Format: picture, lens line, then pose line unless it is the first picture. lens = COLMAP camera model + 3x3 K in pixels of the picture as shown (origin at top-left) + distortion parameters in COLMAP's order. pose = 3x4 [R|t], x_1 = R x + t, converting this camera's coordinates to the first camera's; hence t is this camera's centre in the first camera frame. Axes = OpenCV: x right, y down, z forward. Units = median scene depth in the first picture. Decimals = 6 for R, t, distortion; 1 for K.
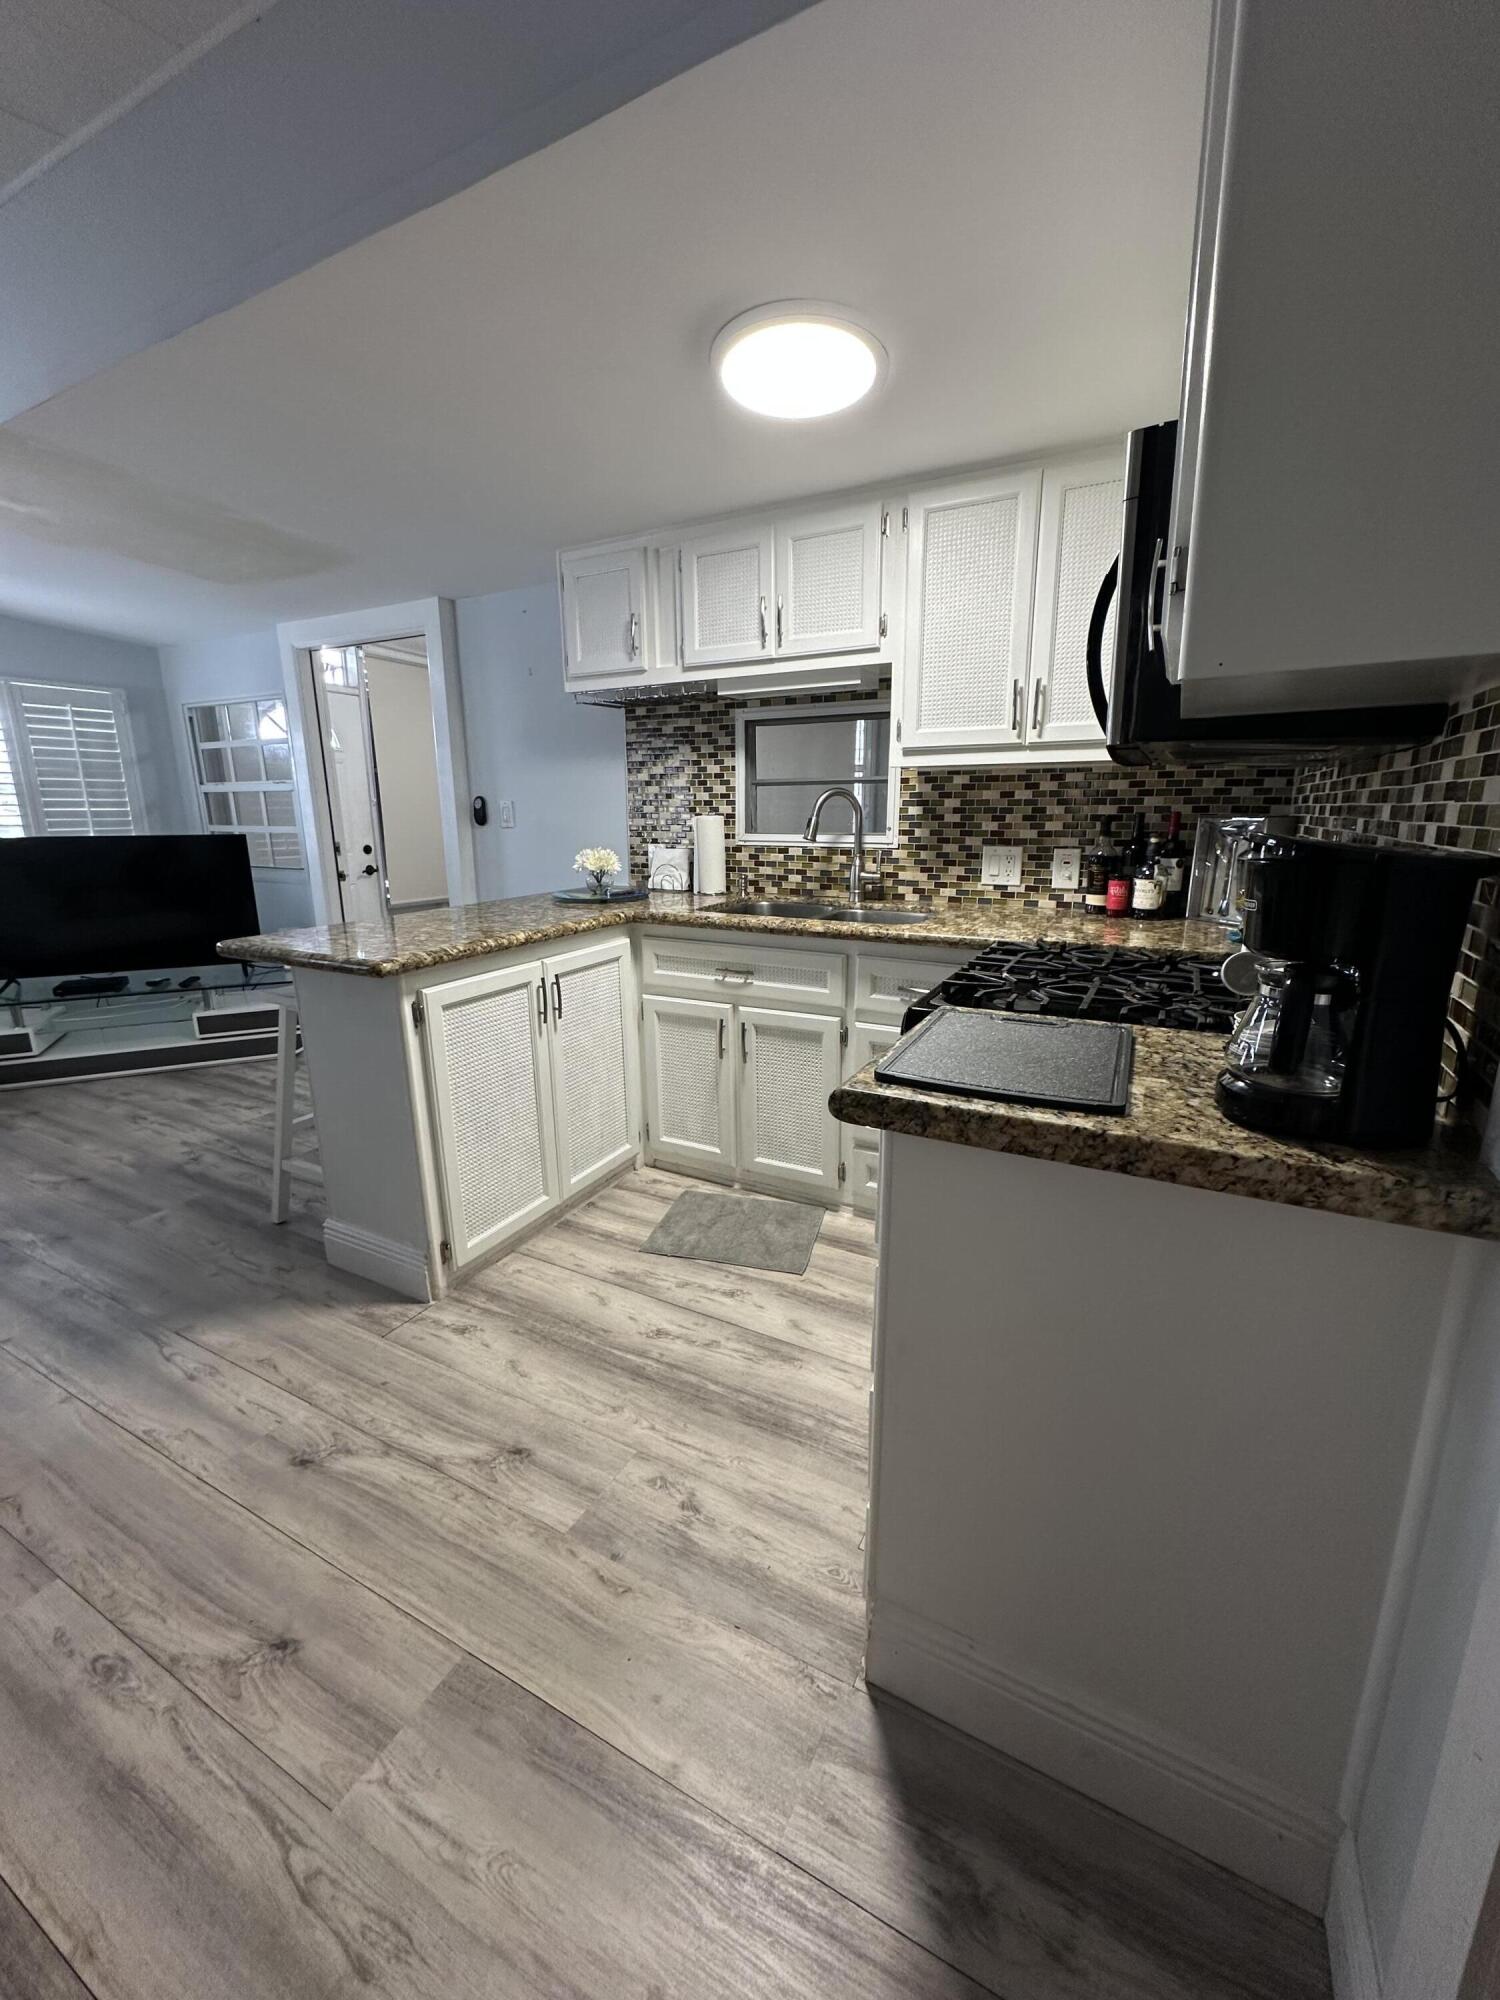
lens RADIAL K [[797.4, 0, 757.2], [0, 797.4, 1000.0], [0, 0, 1]] dist [-0.005676, 0.000583]
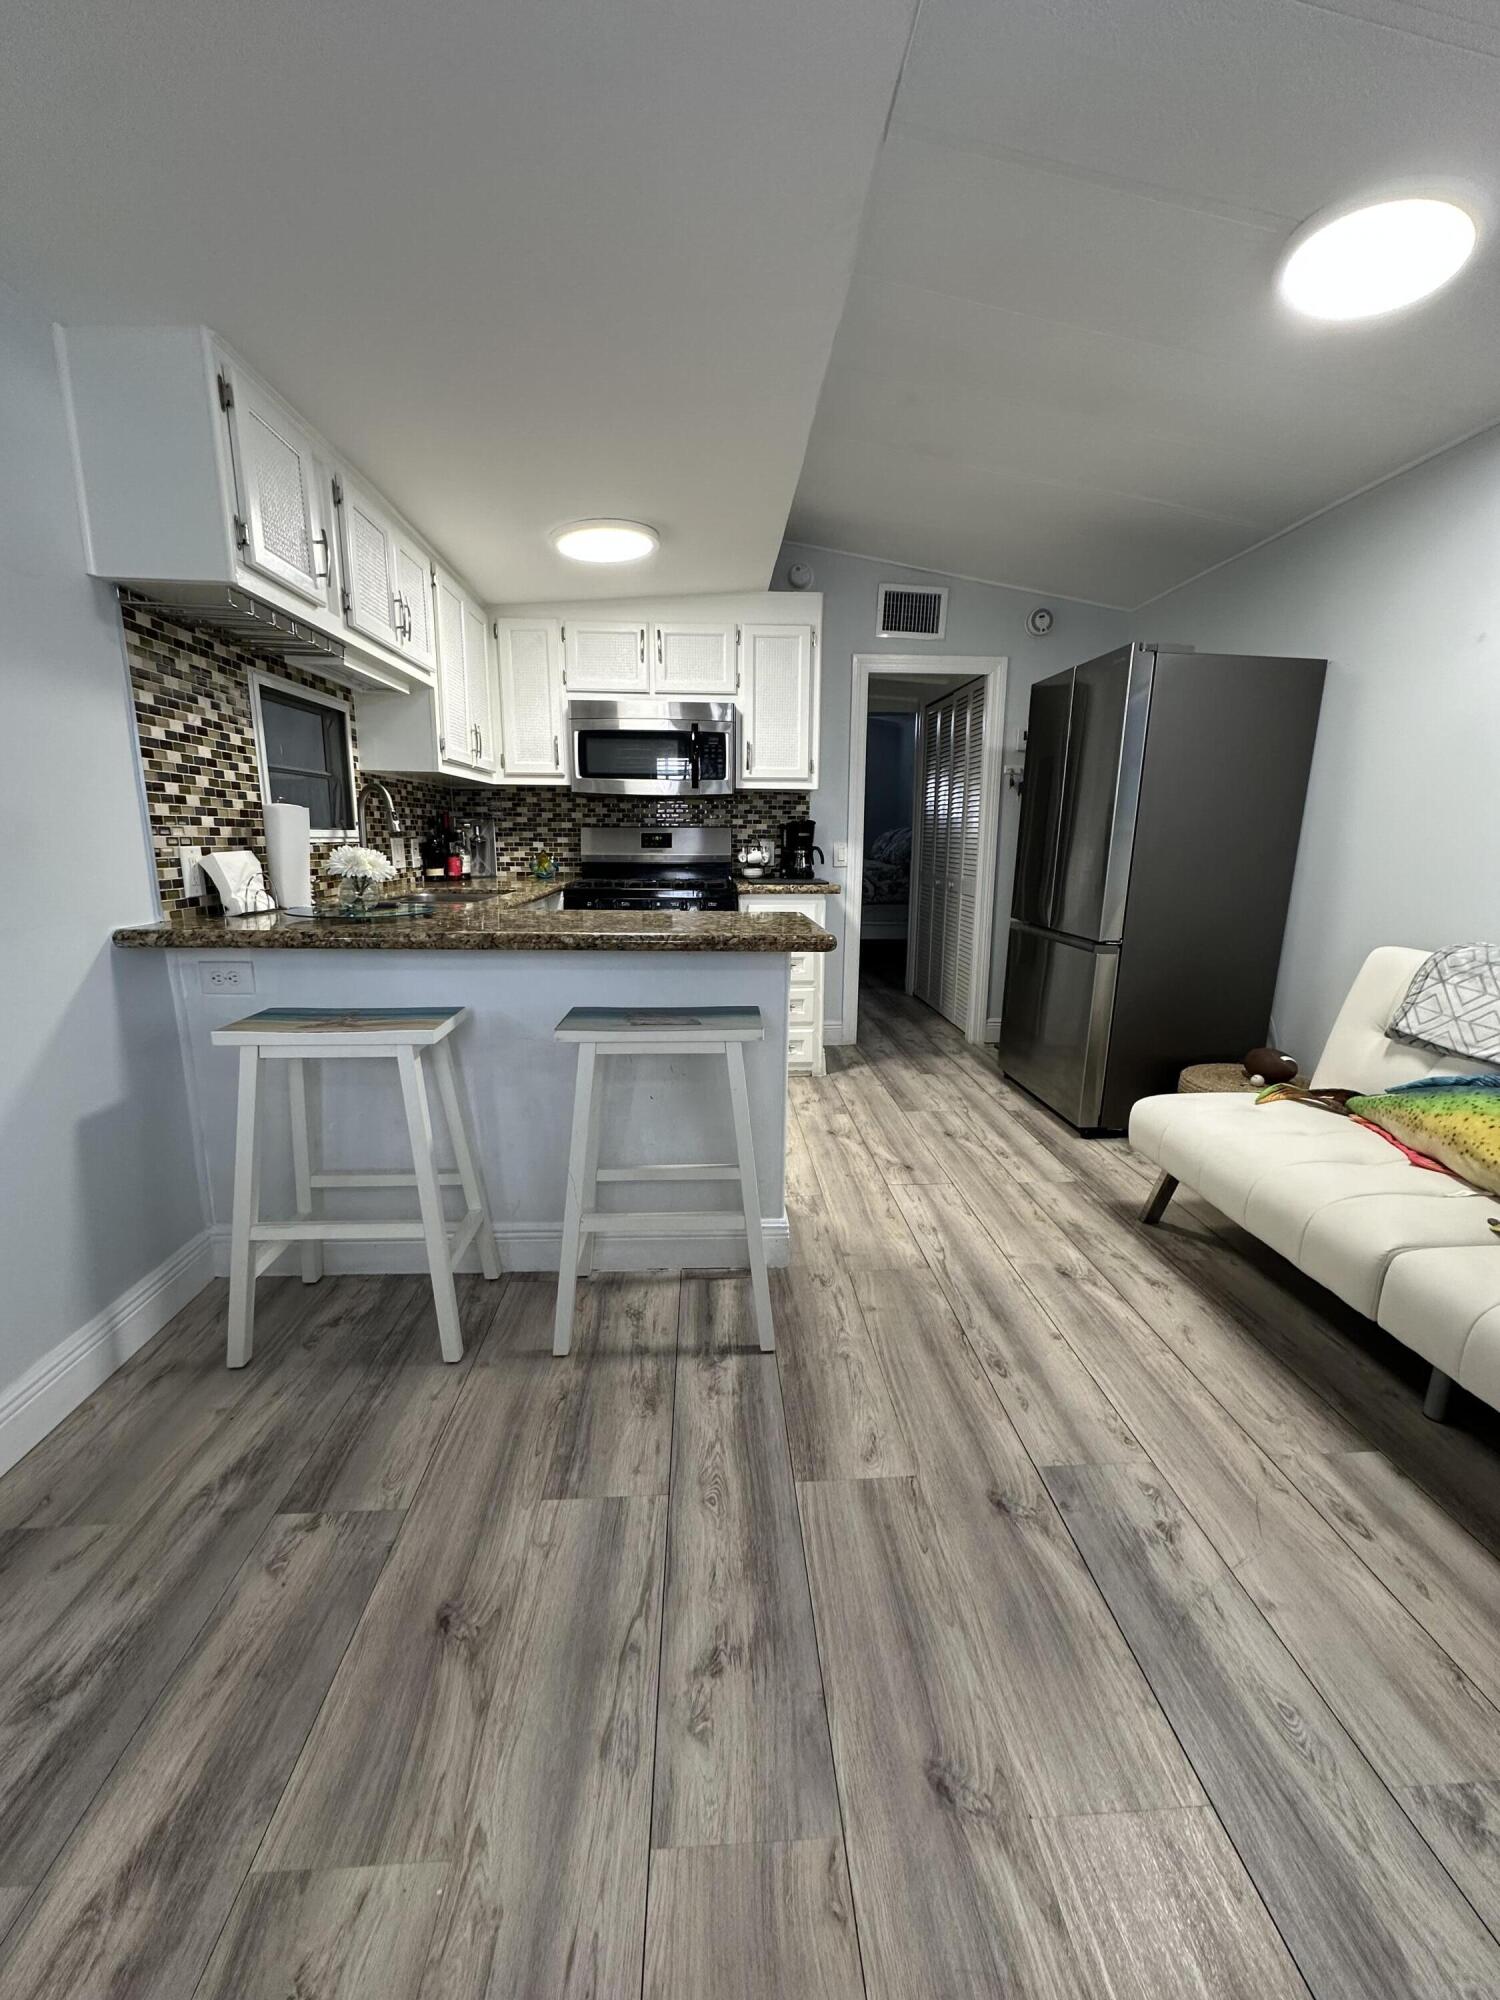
lens RADIAL K [[797.4, 0, 759.6], [0, 797.4, 992.9], [0, 0, 1]] dist [-0.005676, 0.000583]
pose [[-0.516788, -0.166072, 0.839851, -0.907626], [0.194461, 0.932592, 0.304069, -0.195504], [-0.833735, 0.320457, -0.449658, 0.966224]]
